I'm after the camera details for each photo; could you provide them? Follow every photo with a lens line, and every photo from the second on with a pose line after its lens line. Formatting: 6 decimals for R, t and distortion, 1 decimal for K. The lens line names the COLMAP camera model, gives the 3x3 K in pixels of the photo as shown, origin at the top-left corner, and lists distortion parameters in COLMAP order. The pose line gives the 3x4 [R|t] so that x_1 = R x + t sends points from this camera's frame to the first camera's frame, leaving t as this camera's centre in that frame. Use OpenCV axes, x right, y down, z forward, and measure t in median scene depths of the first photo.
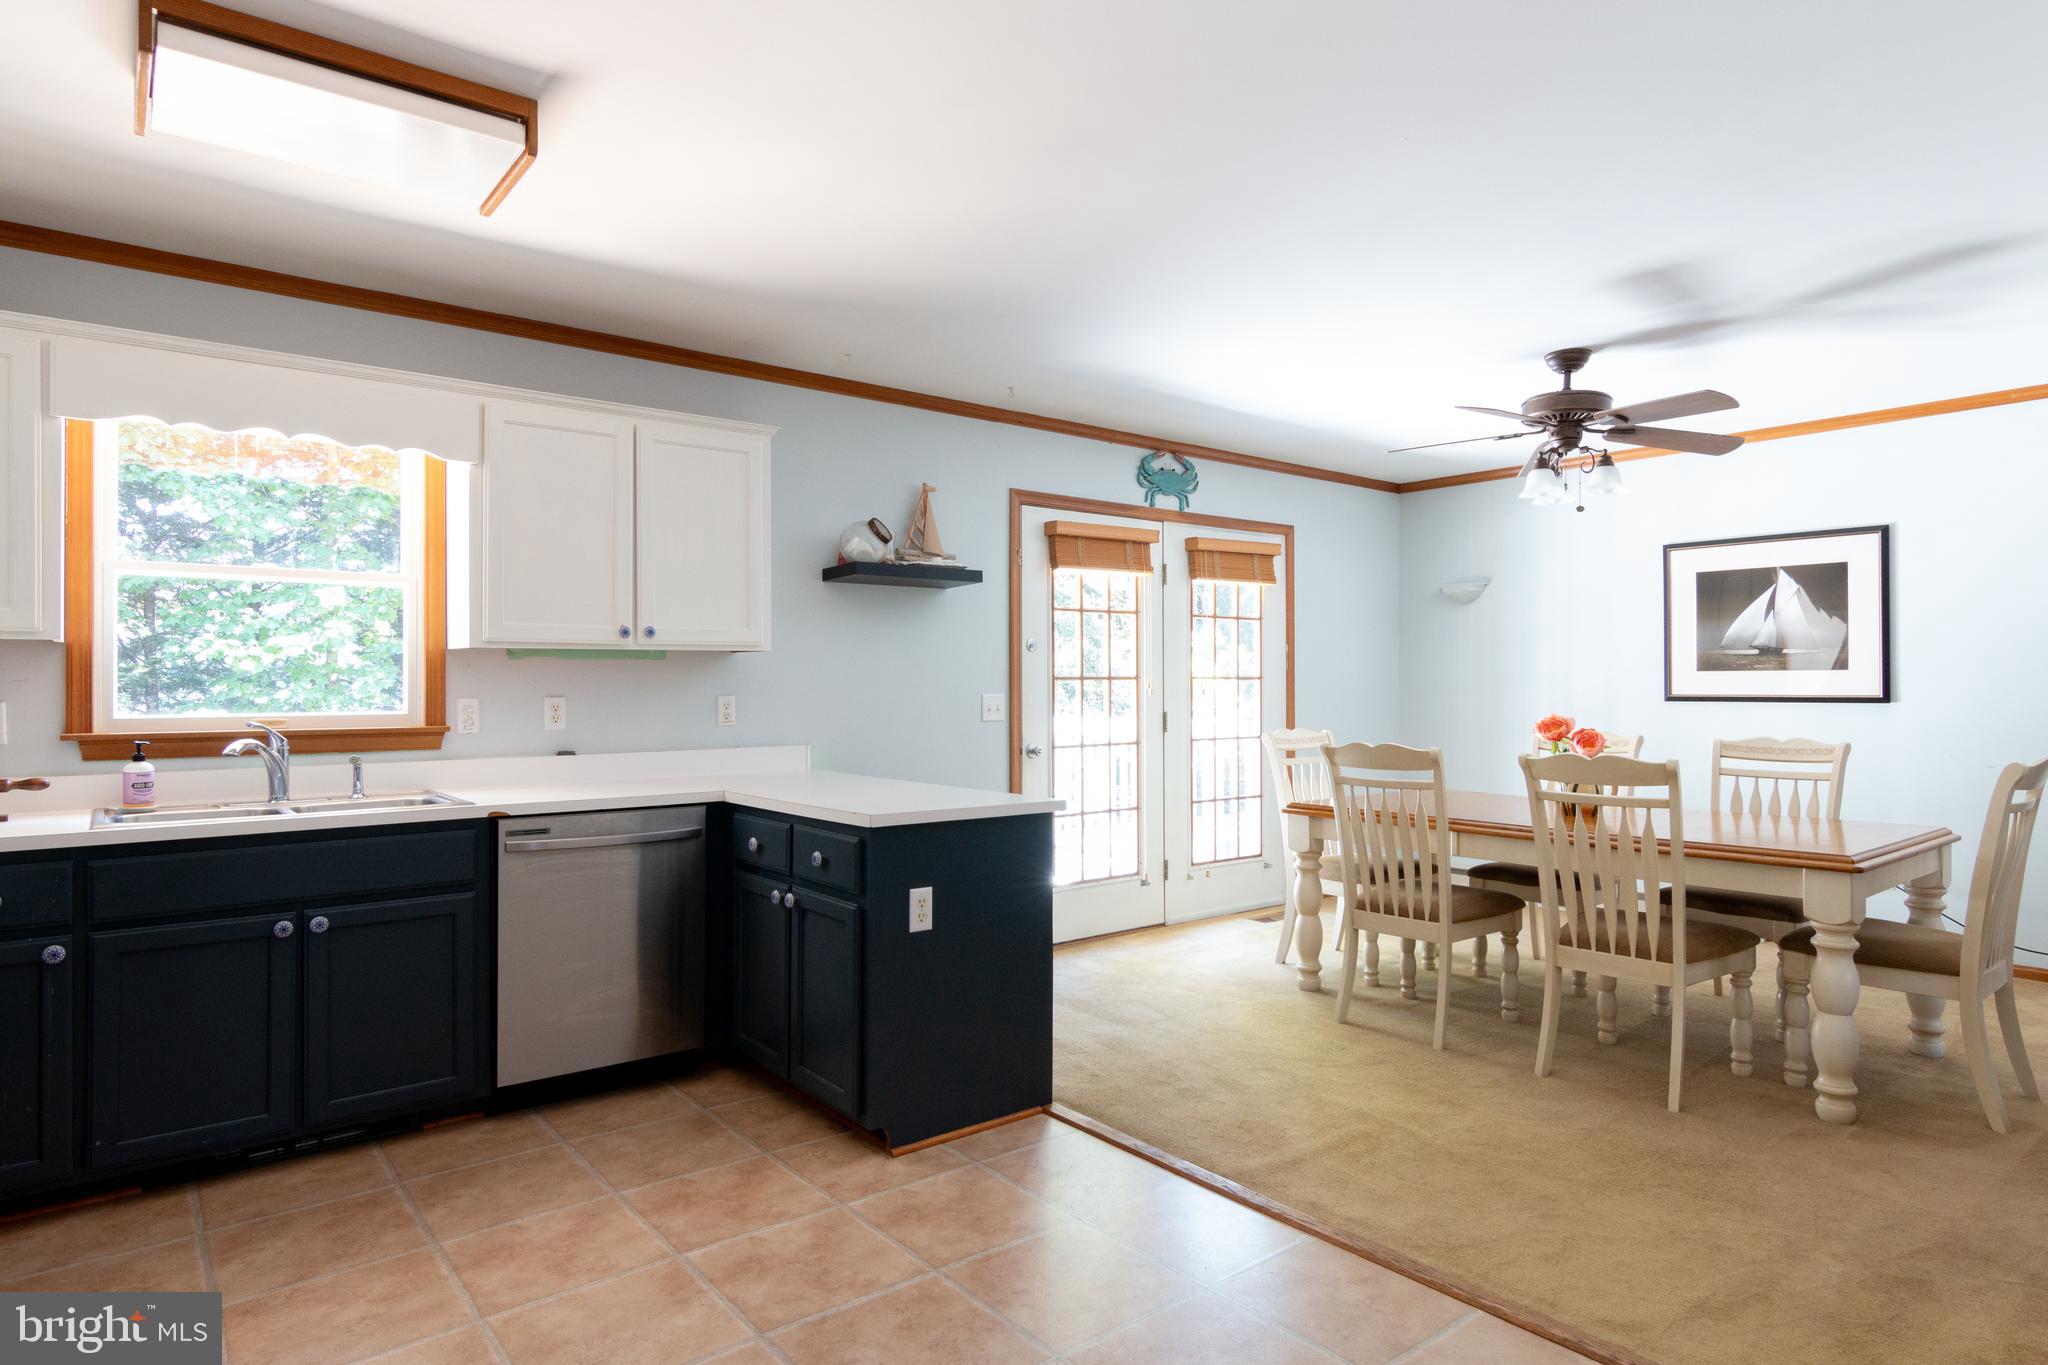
lens RADIAL K [[1156.7, 0, 1020.9], [0, 1156.7, 670.3], [0, 0, 1]] dist [0.003821, 0.001146]
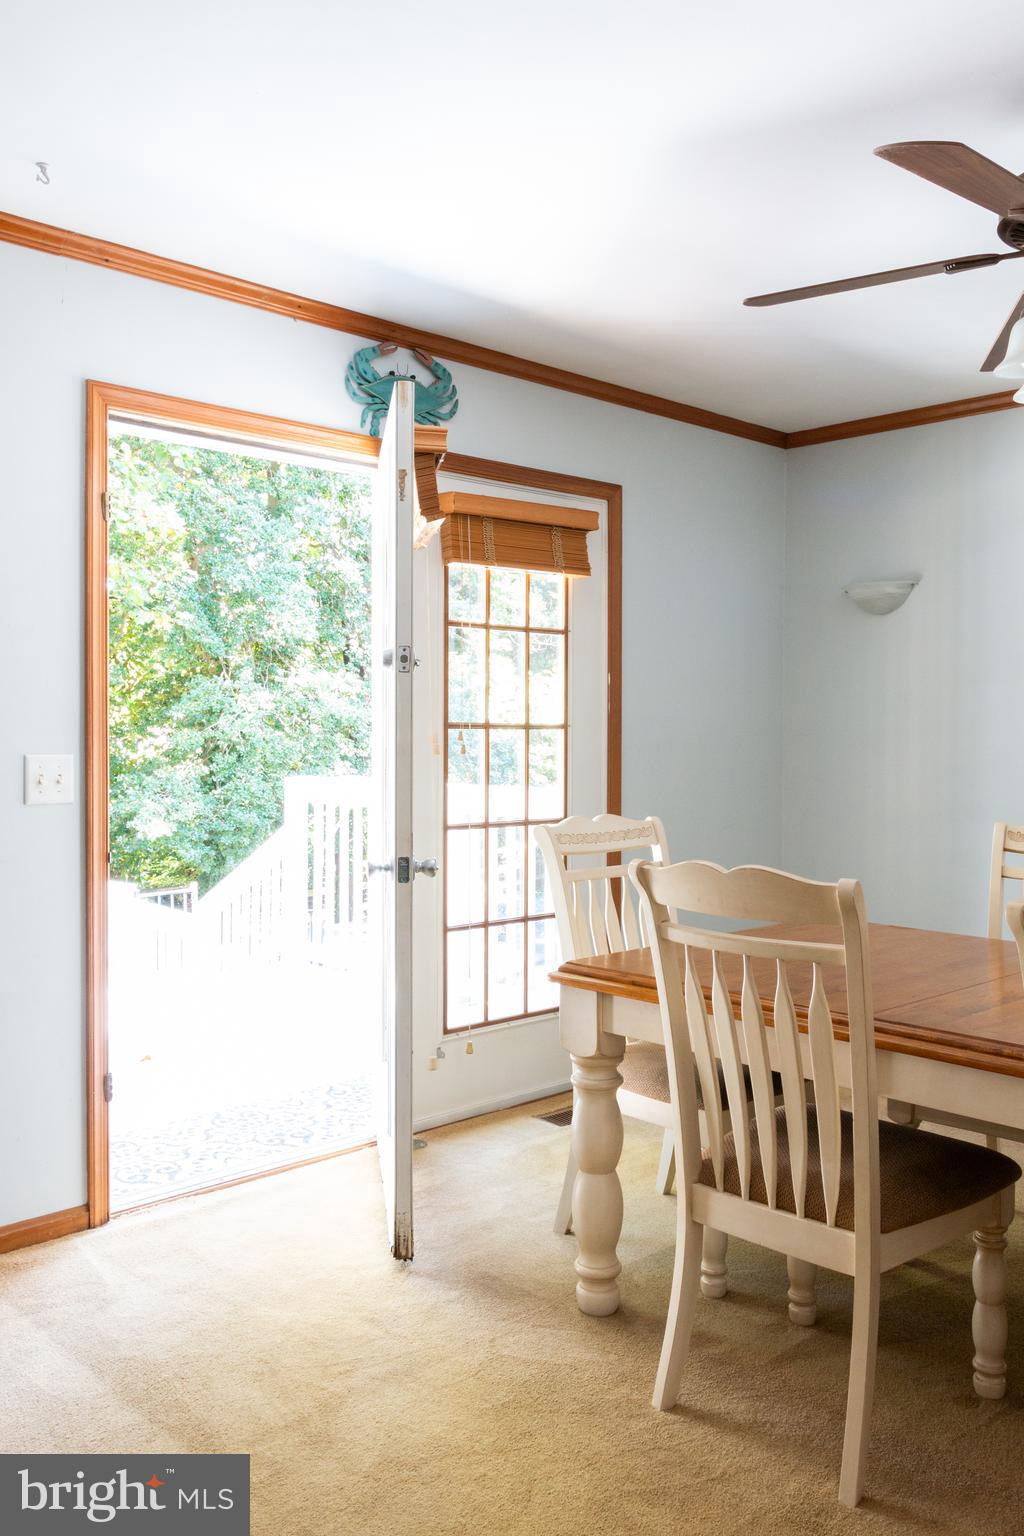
lens RADIAL K [[1286.2, 0, 505.9], [0, 1286.2, 746.5], [0, 0, 1]] dist [-0.000979, -0.004397]
pose [[0.996071, 0.002090, 0.088538, 0.123686], [-0.004267, 0.999693, 0.024405, 0.000864], [-0.088460, -0.024687, 0.995774, 0.336997]]
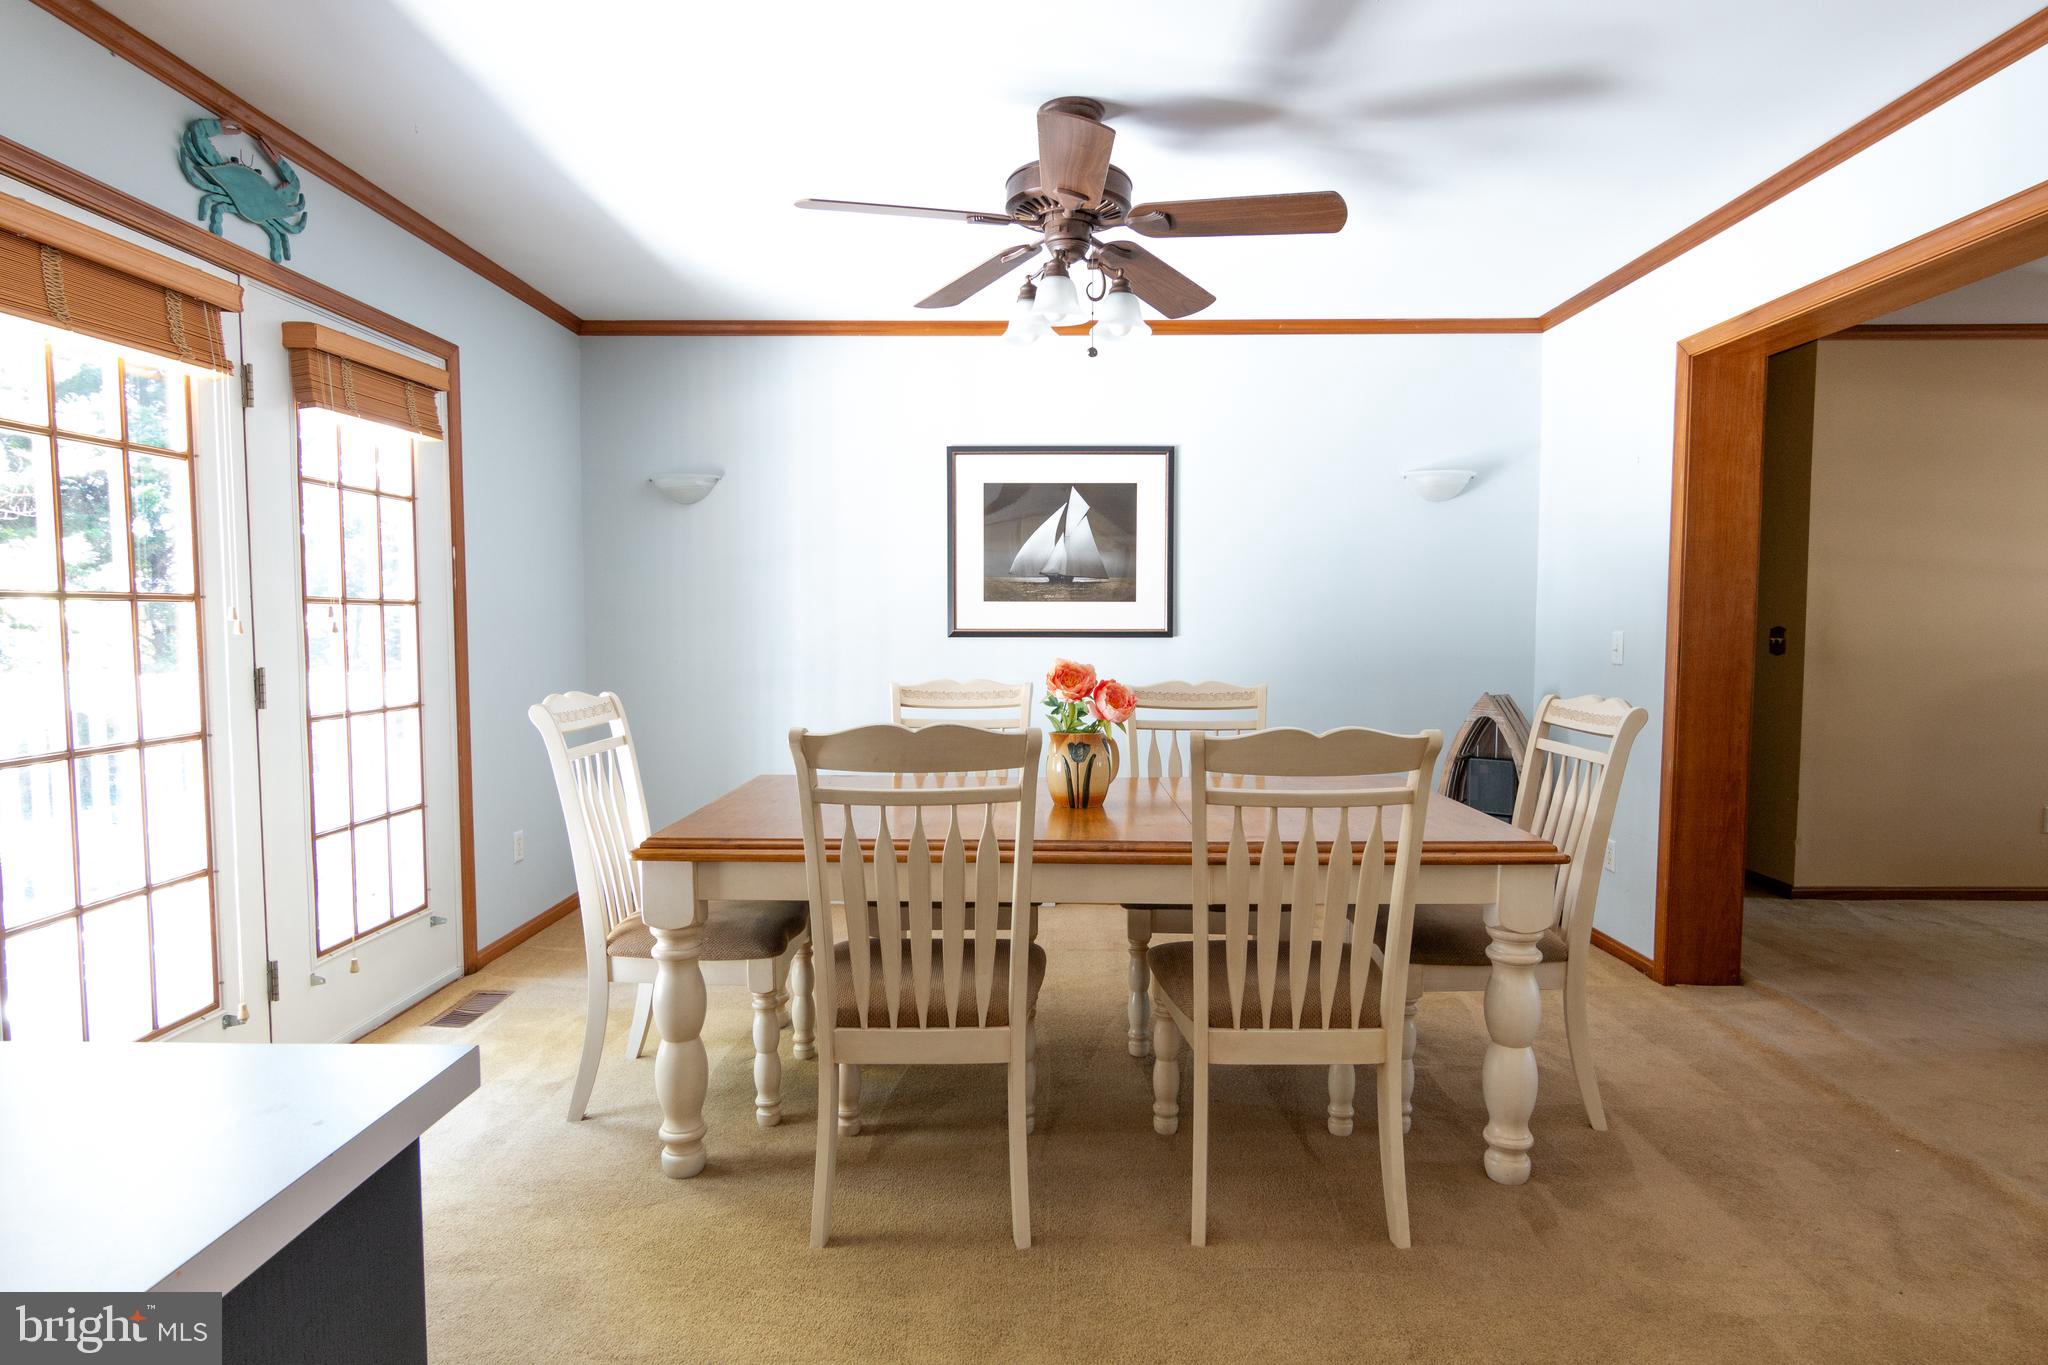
lens RADIAL K [[1145.0, 0, 1022.5], [0, 1145.0, 692.1], [0, 0, 1]] dist [-0.002445, -0.001072]
pose [[0.635948, -0.045459, 0.770392, -0.045187], [-0.013135, 0.997481, 0.069702, 0.008212], [-0.771621, -0.054446, 0.633749, 0.442105]]
